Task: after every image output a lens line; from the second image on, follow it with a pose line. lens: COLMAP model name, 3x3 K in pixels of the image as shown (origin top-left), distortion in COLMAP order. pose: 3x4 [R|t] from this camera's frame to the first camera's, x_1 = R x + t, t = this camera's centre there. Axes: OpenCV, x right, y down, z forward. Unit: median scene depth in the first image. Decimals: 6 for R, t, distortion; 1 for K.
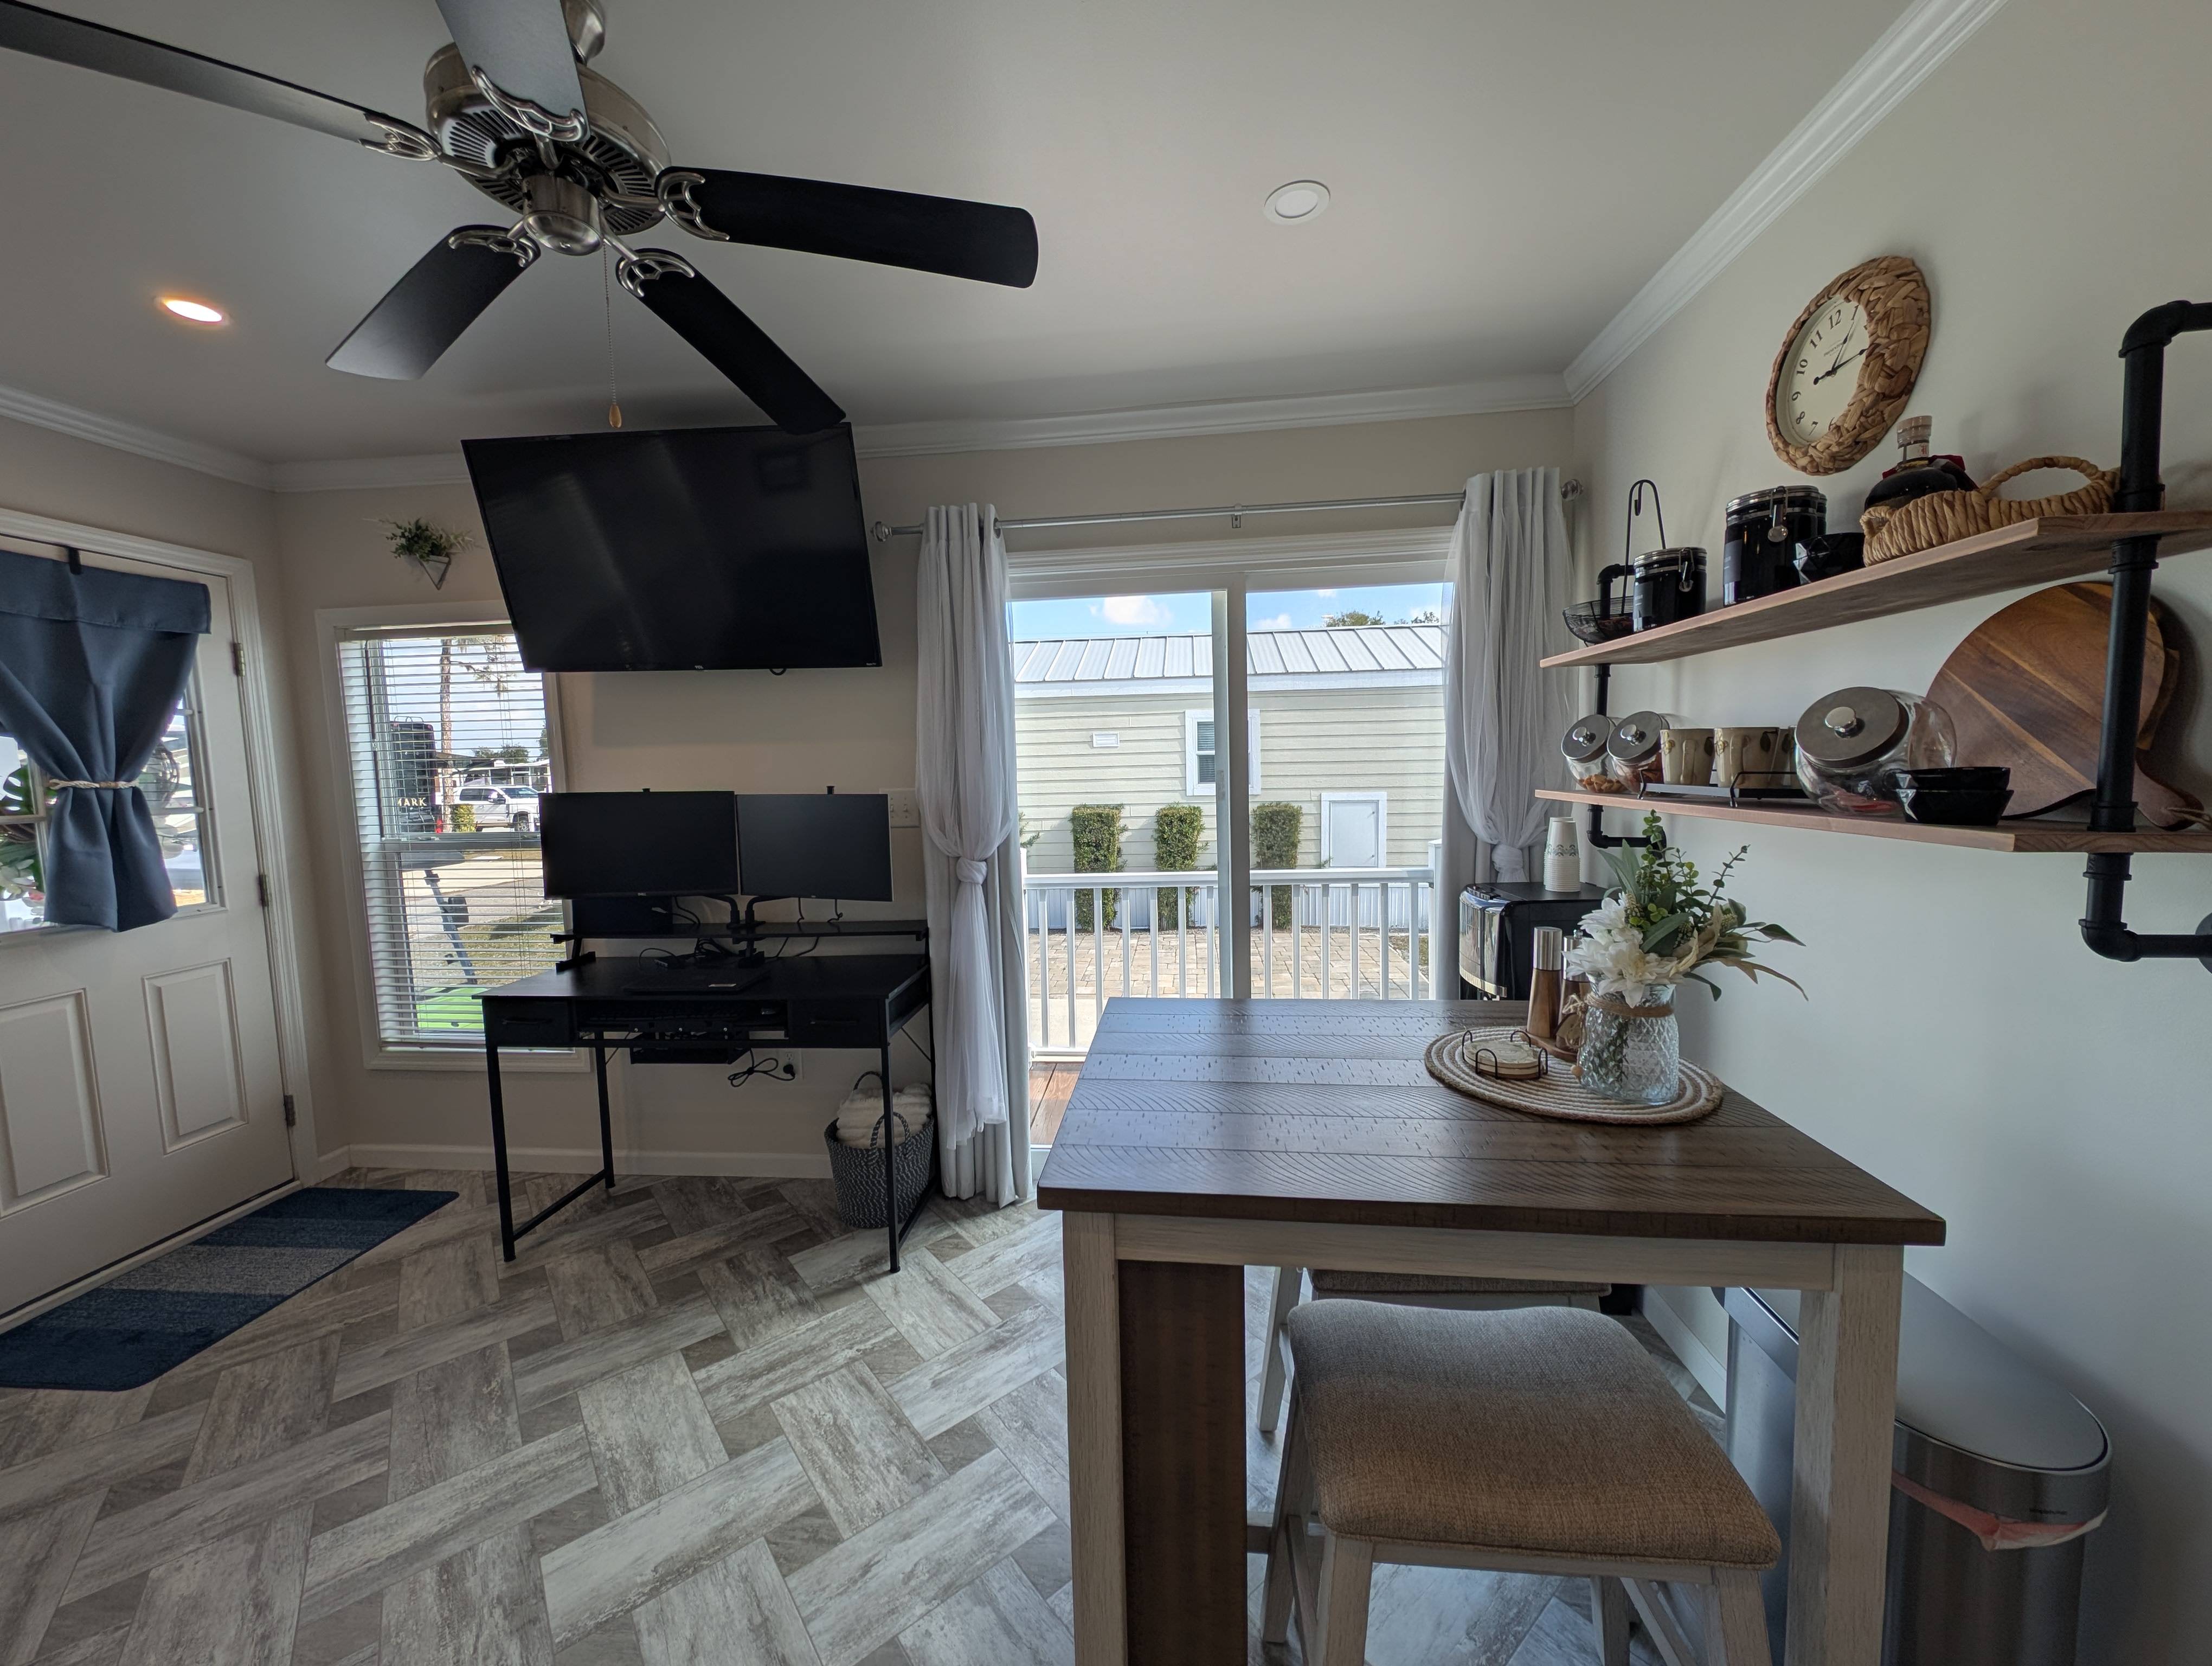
lens RADIAL K [[838.5, 0, 1106.5], [0, 838.5, 831.4], [0, 0, 1]] dist [-0.000731, -0.000289]
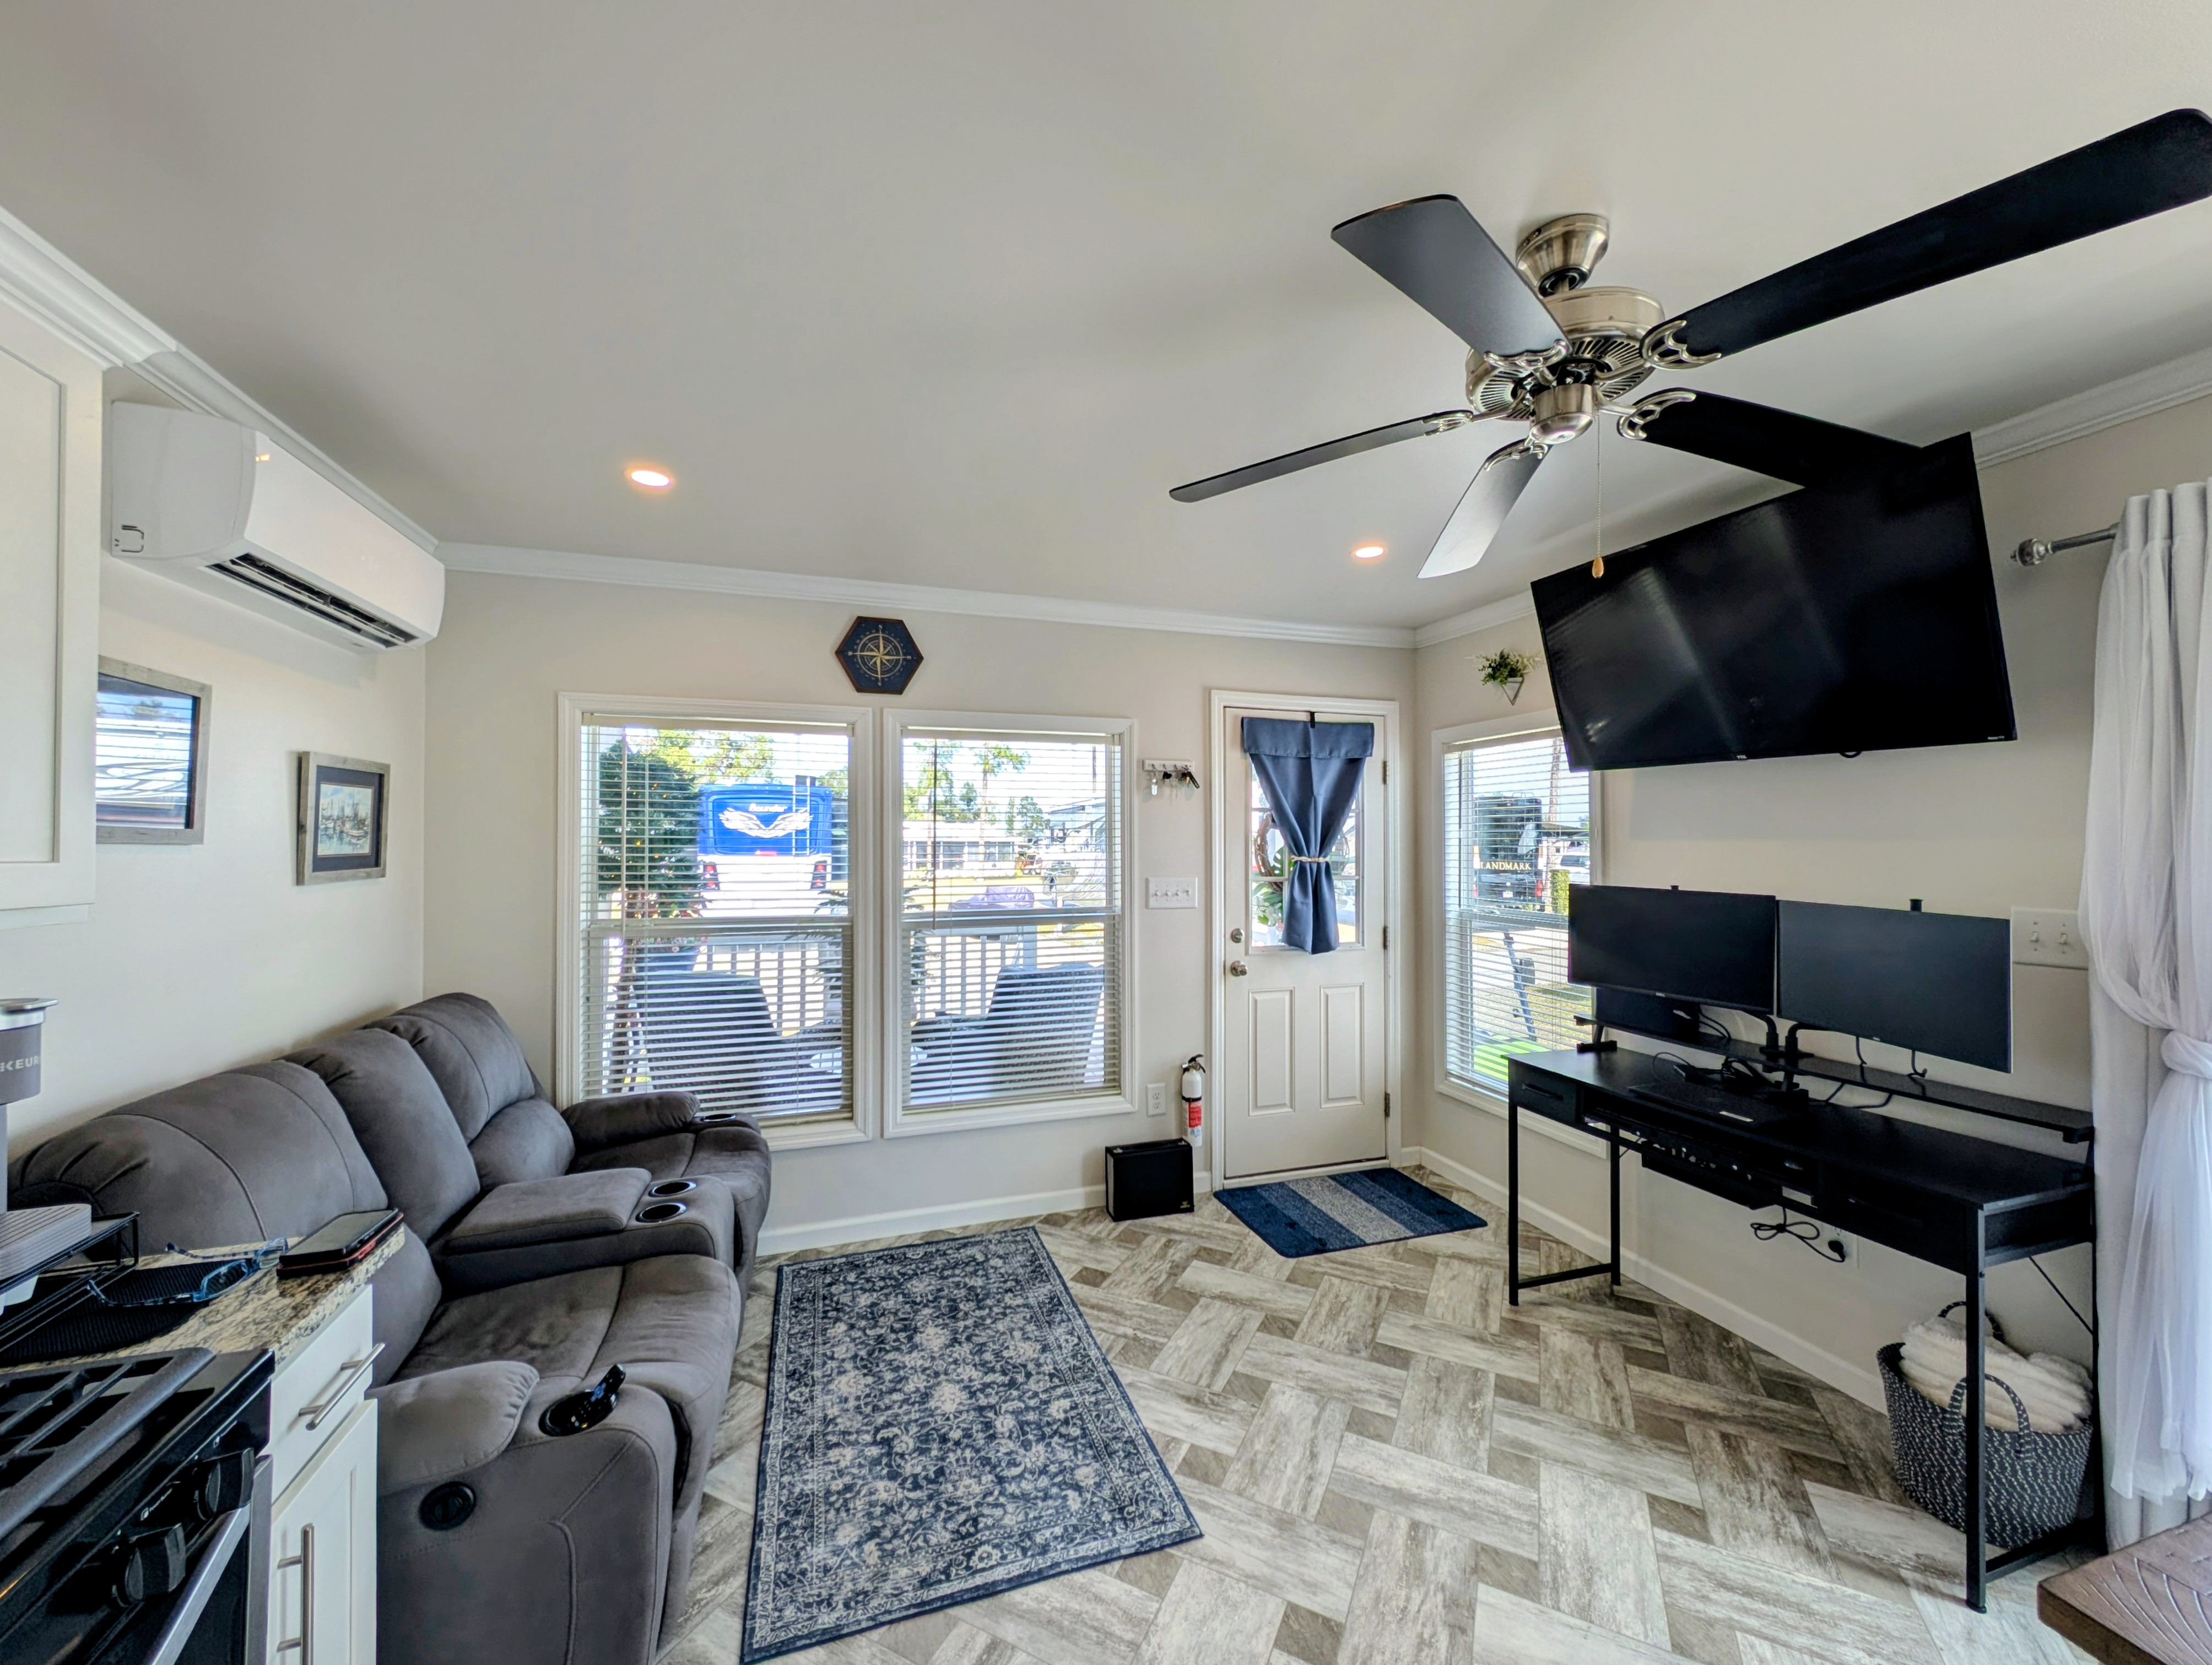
lens RADIAL K [[848.0, 0, 1101.8], [0, 848.0, 830.6], [0, 0, 1]] dist [0.009509, -0.005383]
pose [[0.403821, 0.013469, -0.914739, 0.089970], [-0.089296, 0.995697, -0.024760, -0.034846], [0.910470, 0.091681, 0.403286, -0.003016]]
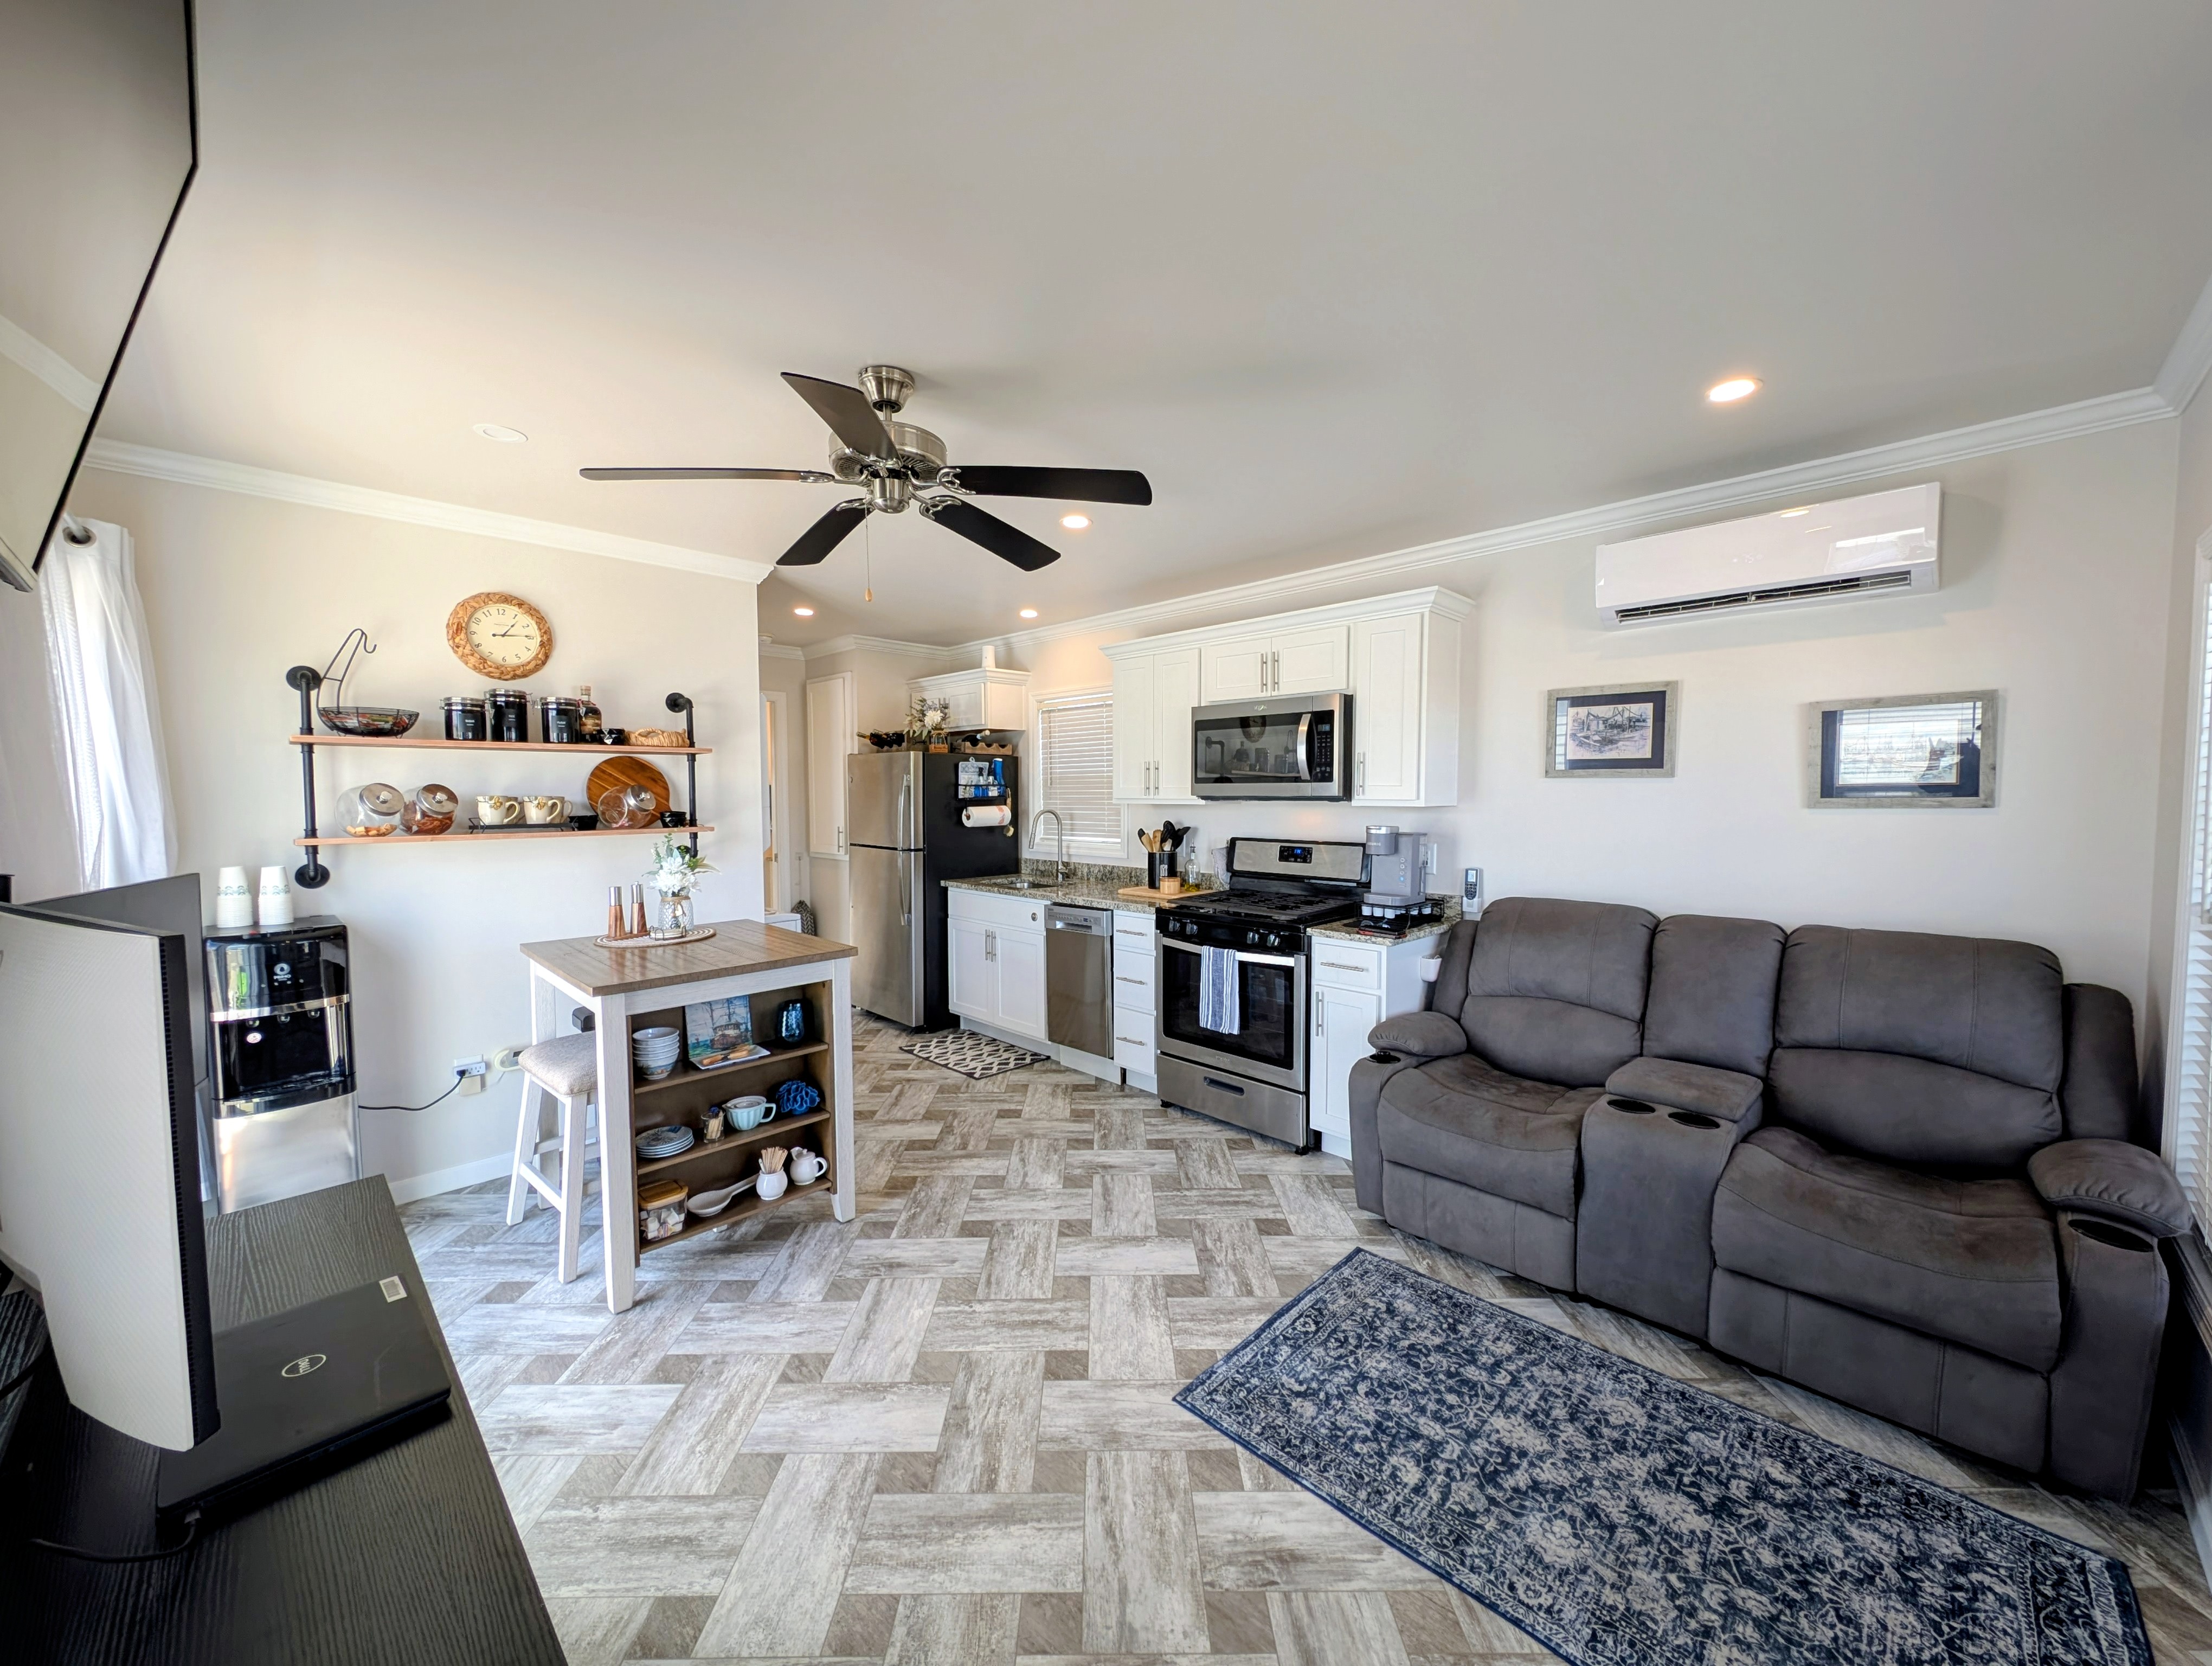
lens RADIAL K [[831.5, 0, 1103.2], [0, 831.5, 836.8], [0, 0, 1]] dist [0.017221, -0.008166]
pose [[-0.777075, -0.004562, 0.629391, -1.027745], [0.078487, 0.991466, 0.104091, -0.077502], [-0.624495, 0.130286, -0.770085, 1.054161]]
